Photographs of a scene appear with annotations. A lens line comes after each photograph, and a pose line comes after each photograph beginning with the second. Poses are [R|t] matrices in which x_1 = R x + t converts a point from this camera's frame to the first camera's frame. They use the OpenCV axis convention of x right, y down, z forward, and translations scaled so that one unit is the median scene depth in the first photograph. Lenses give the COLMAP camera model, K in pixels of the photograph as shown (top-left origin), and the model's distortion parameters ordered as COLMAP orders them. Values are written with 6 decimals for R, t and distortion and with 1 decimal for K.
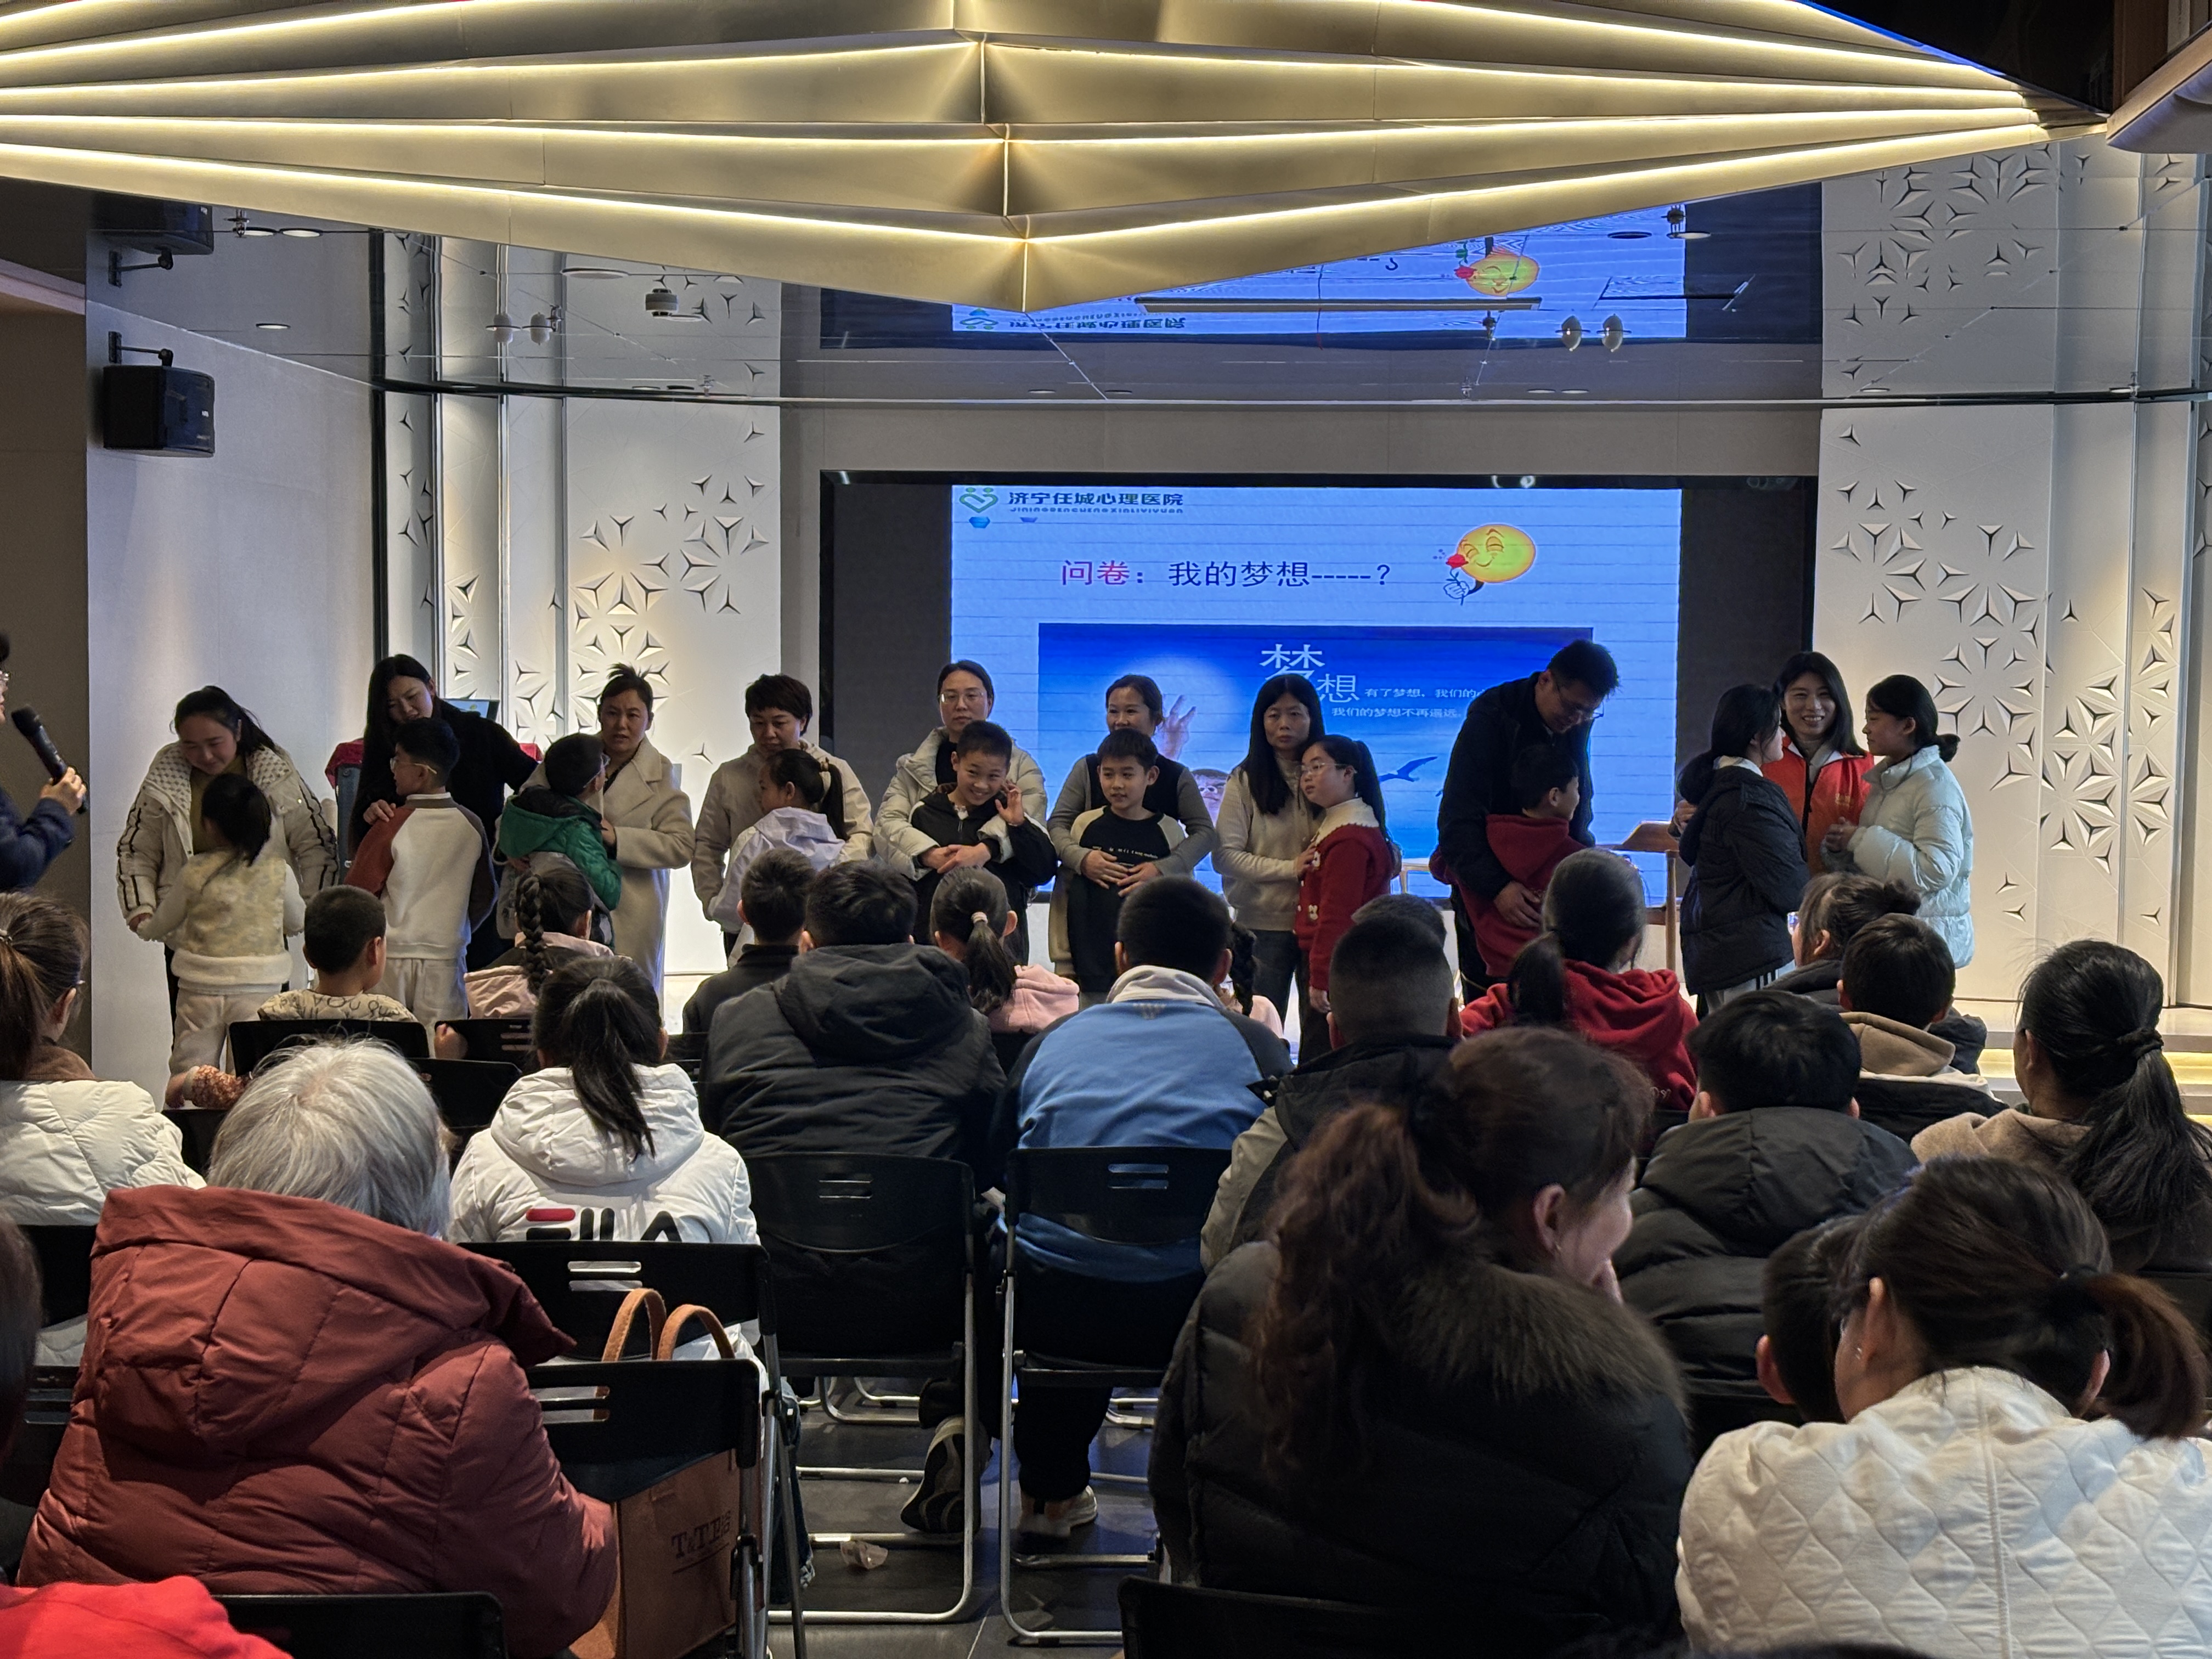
lens RADIAL K [[3363.0, 0, 1106.0], [0, 3363.0, 829.5], [0, 0, 1]] dist [0.253306, -0.853402]
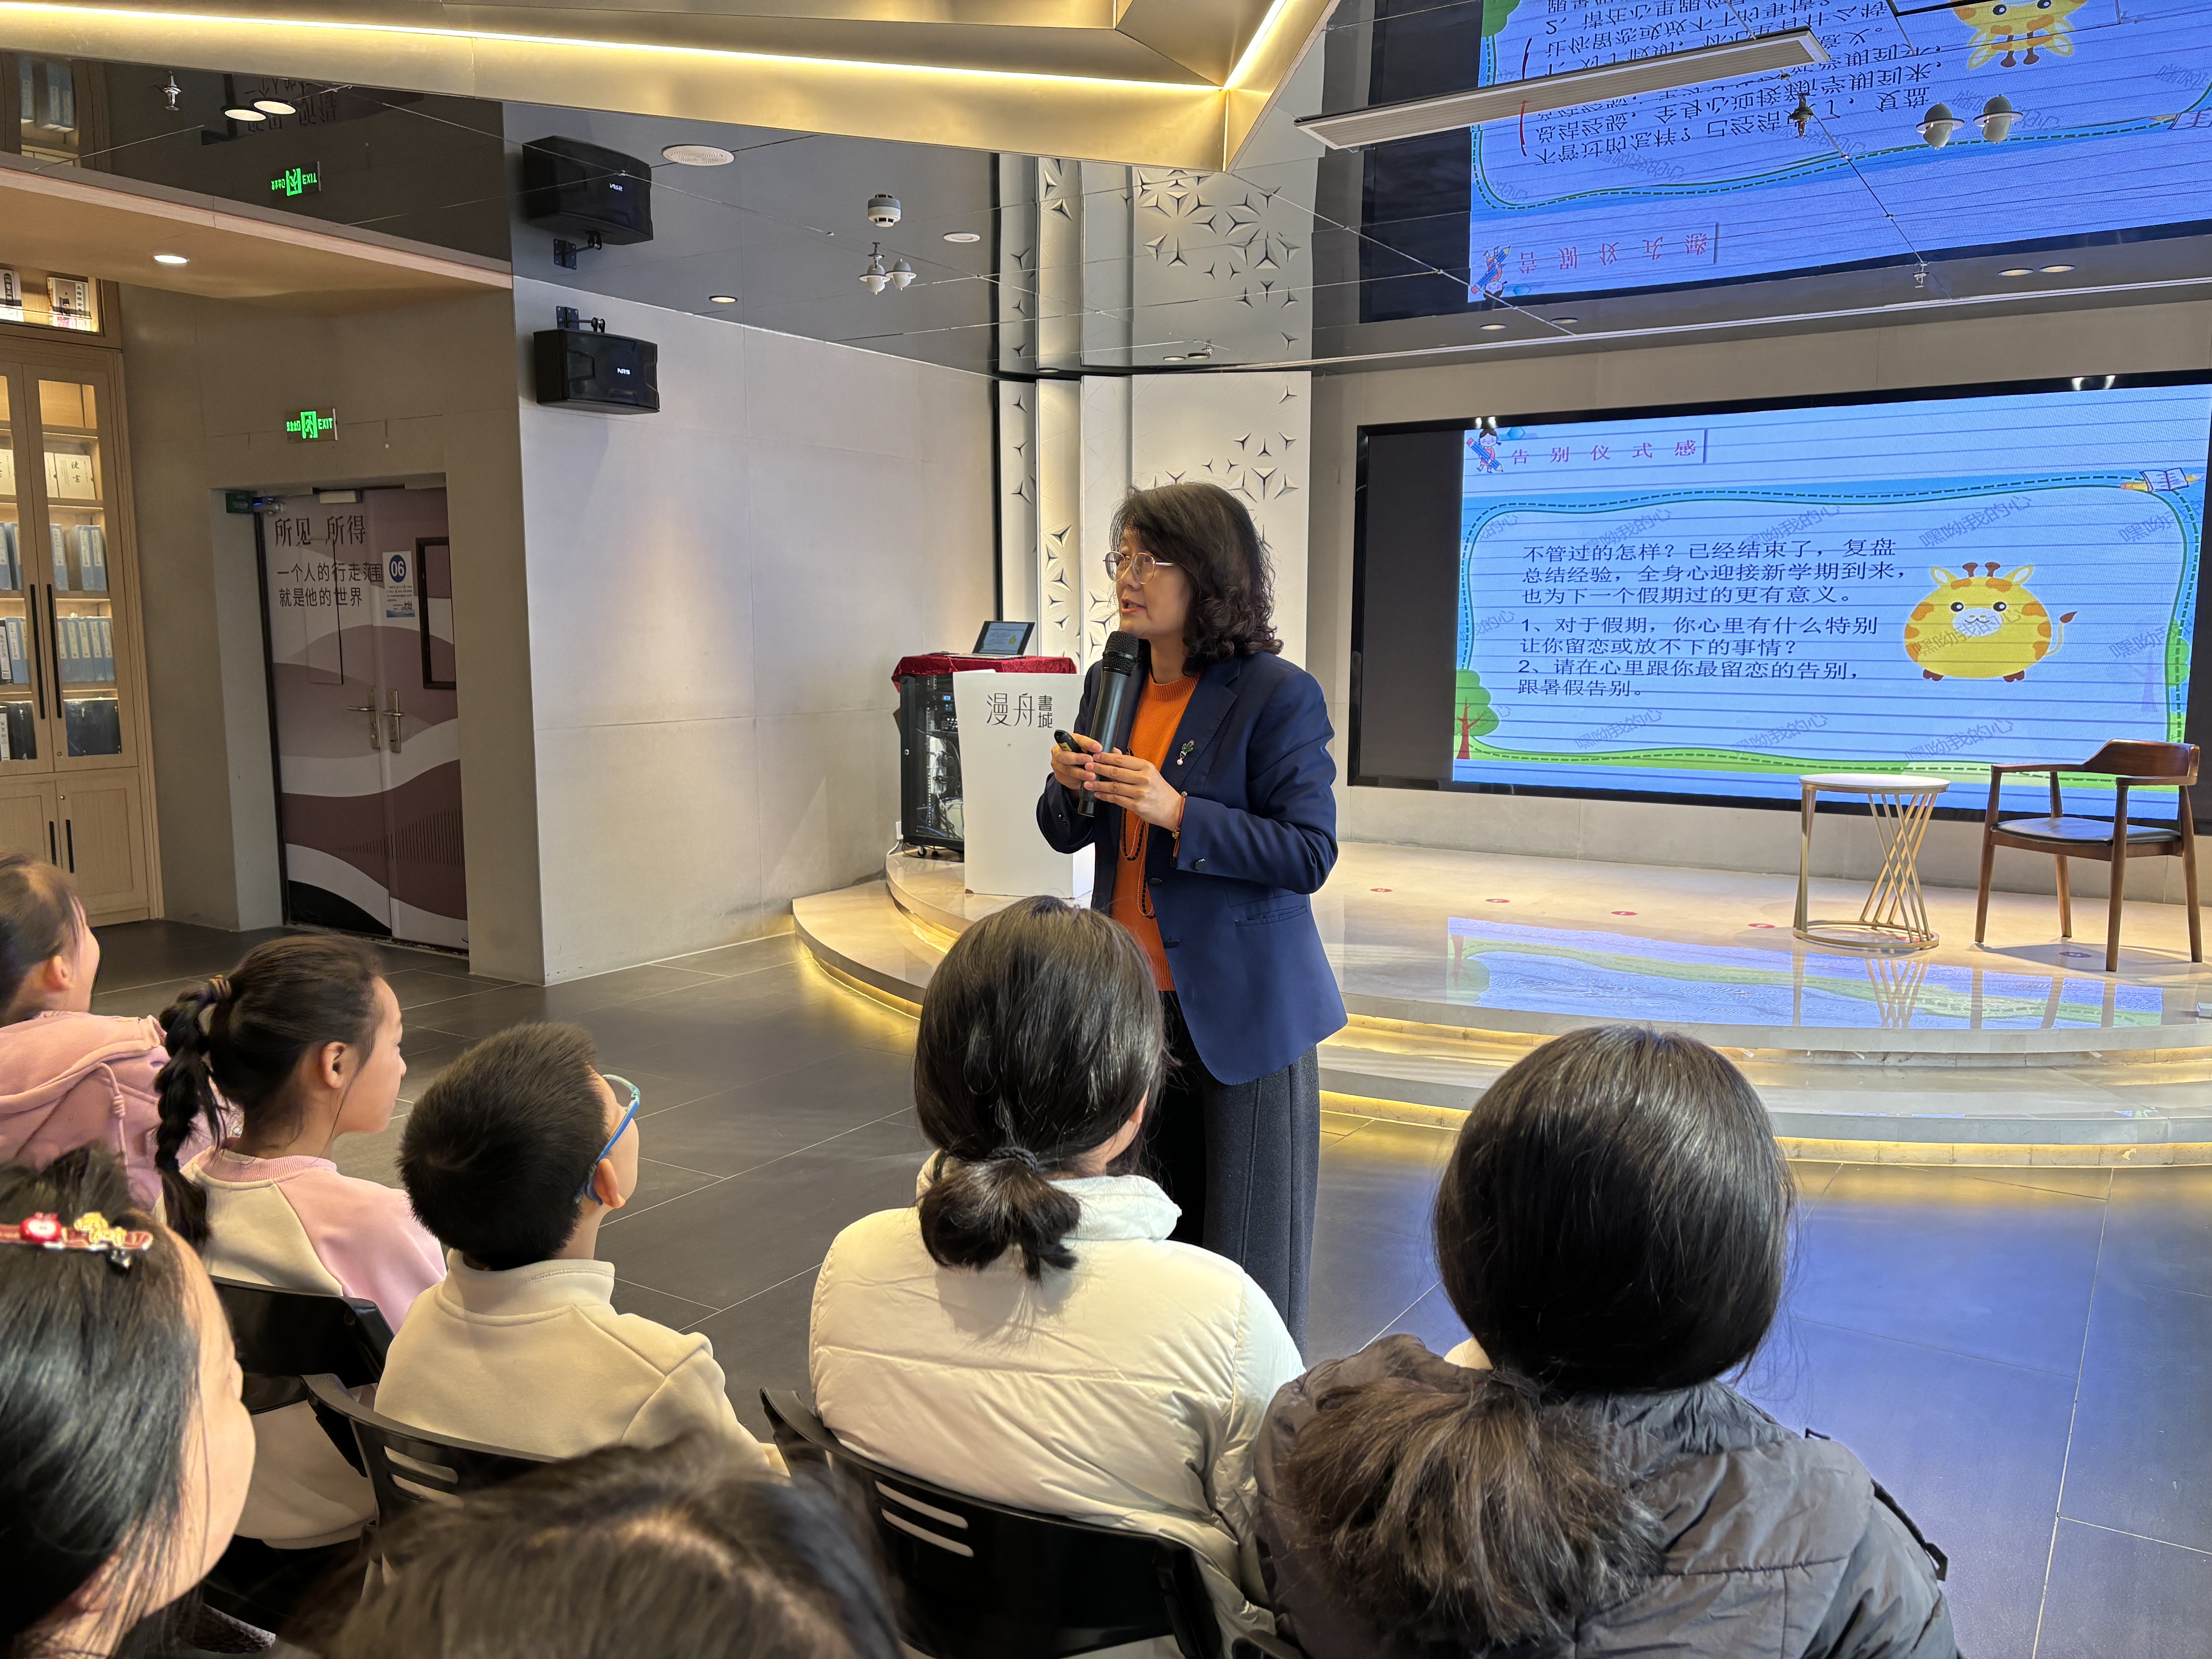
lens RADIAL K [[1716.6, 0, 1106.0], [0, 1716.6, 829.5], [0, 0, 1]] dist [0.108267, -0.108985]
pose [[0.877595, 0.048075, -0.476987, 0.141228], [-0.014445, 0.997159, 0.073926, -0.009049], [0.479186, -0.057987, 0.875796, 0.439585]]
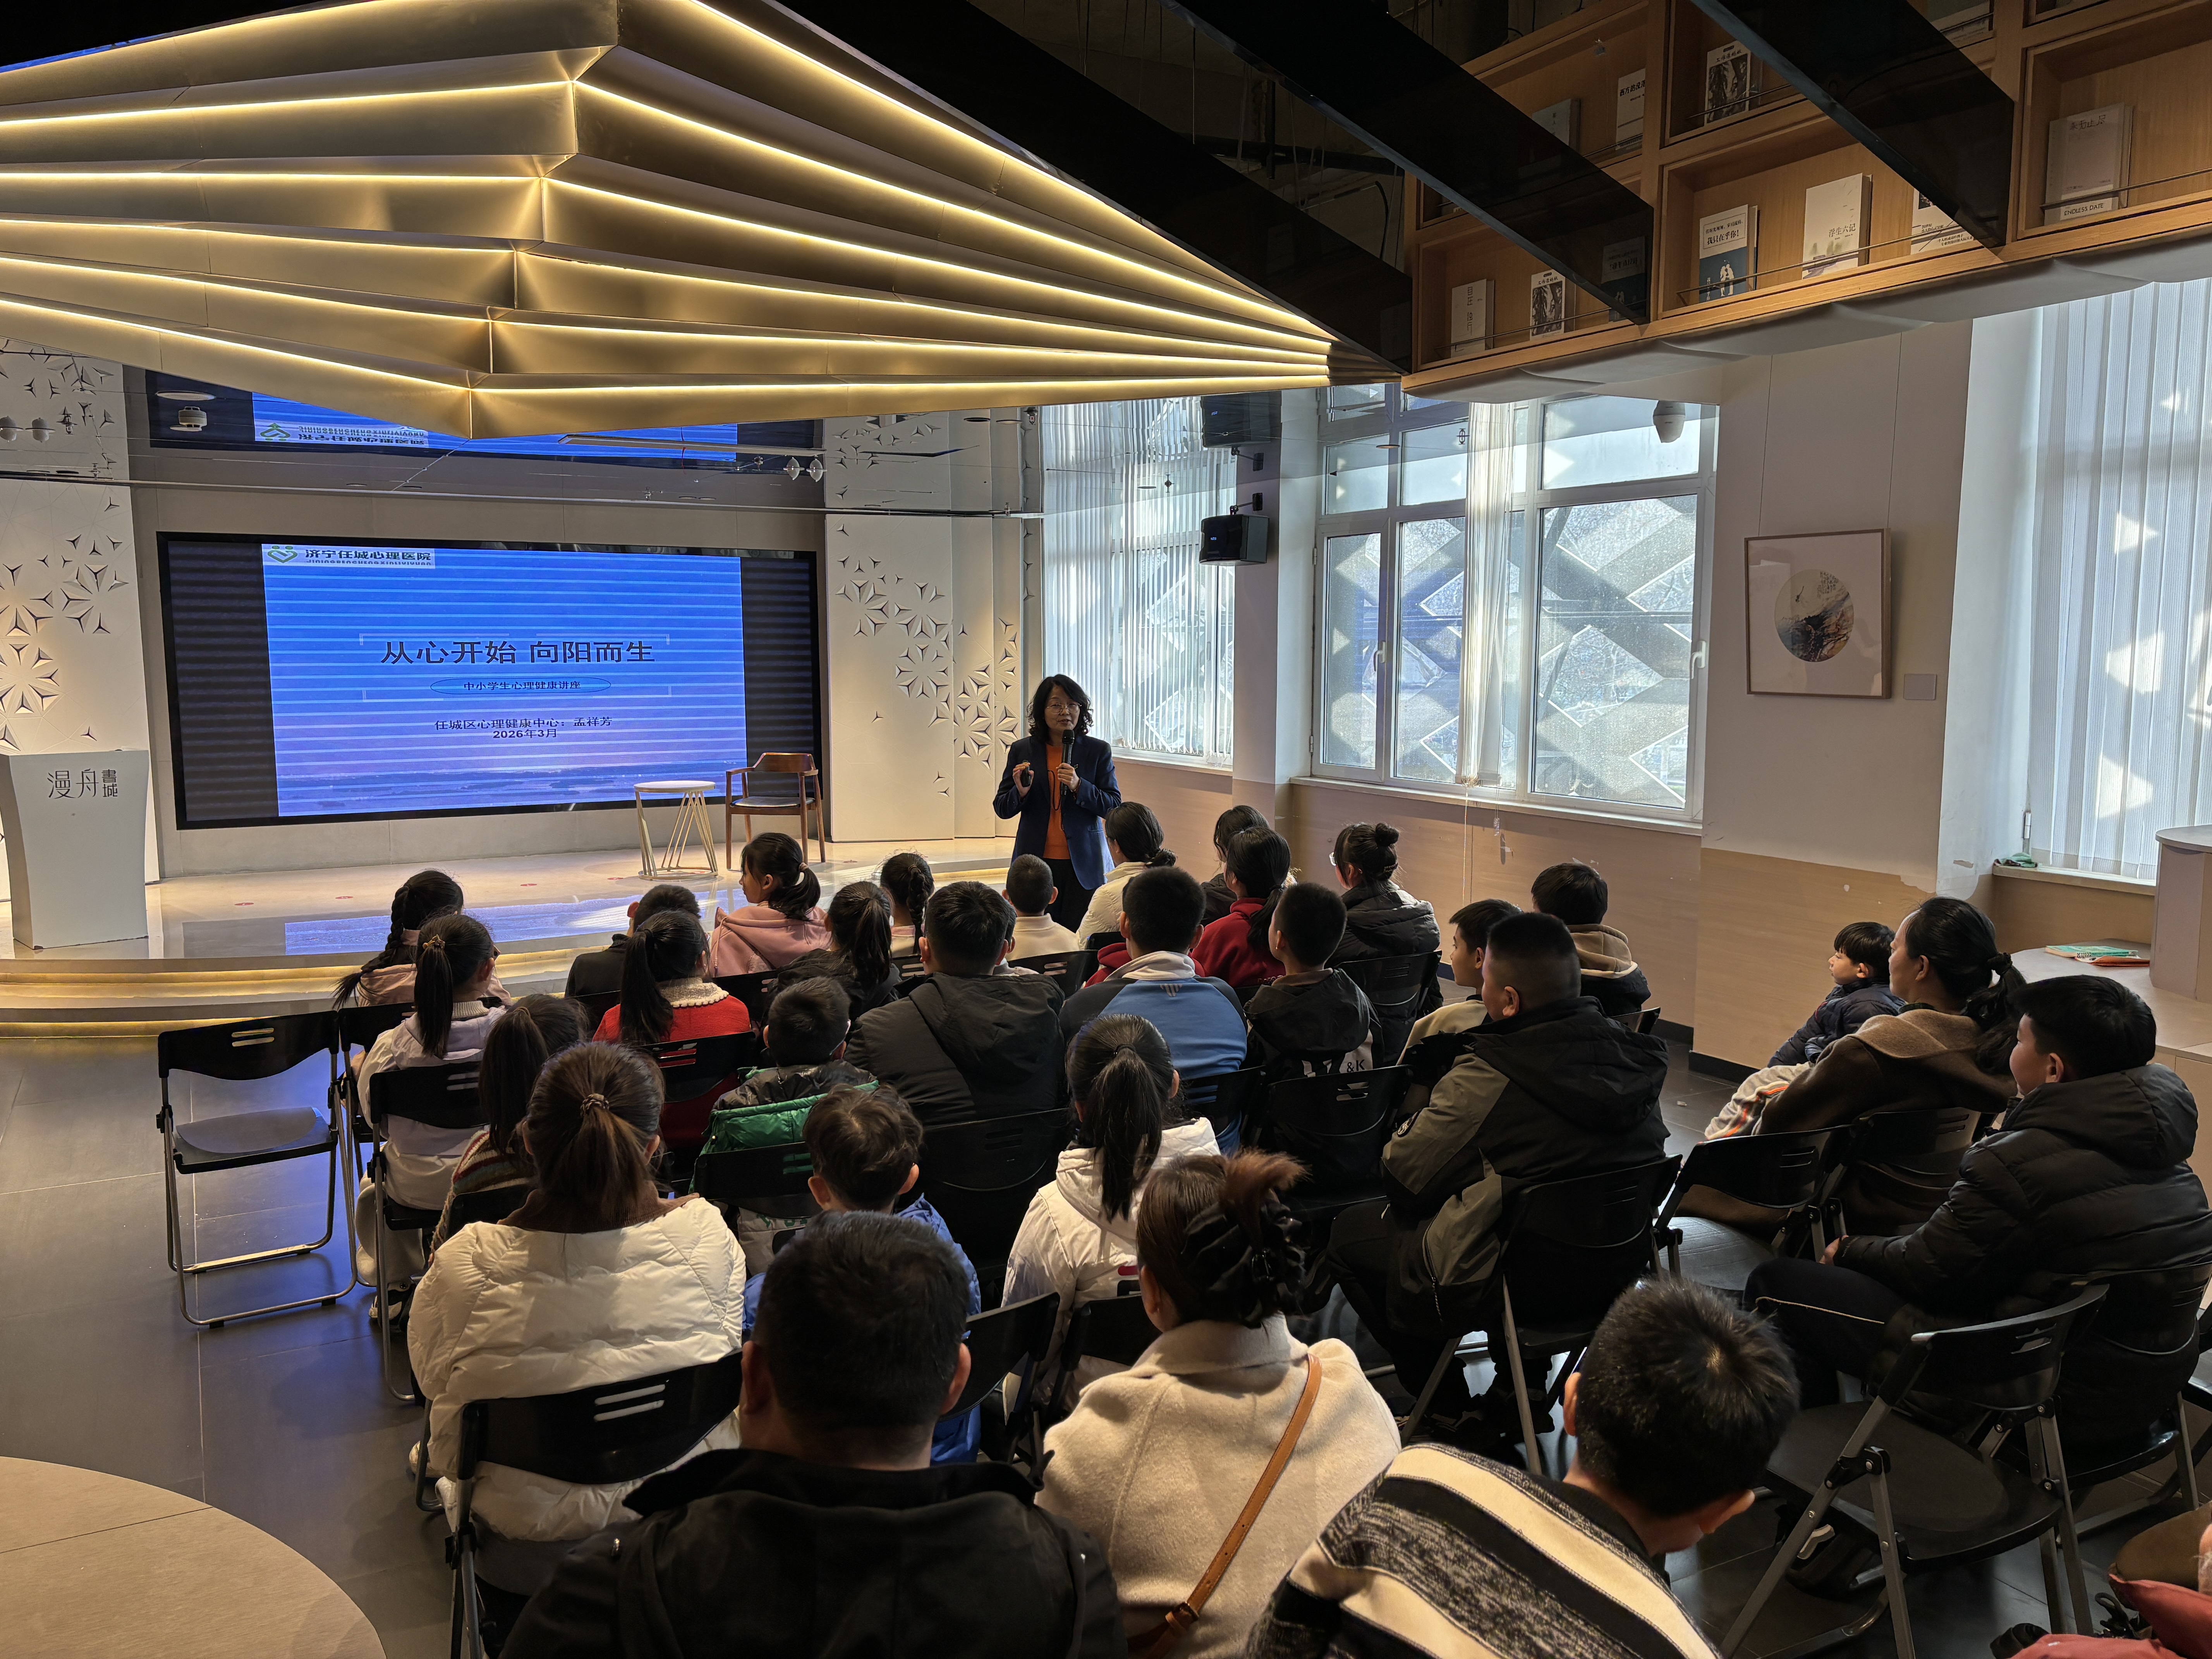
lens RADIAL K [[1716.6, 0, 1106.0], [0, 1716.6, 829.5], [0, 0, 1]] dist [0.108267, -0.108985]
pose [[0.847639, -0.071674, 0.525710, -0.152146], [0.035465, 0.996272, 0.078646, -0.026339], [-0.529387, -0.048019, 0.847021, 0.160178]]
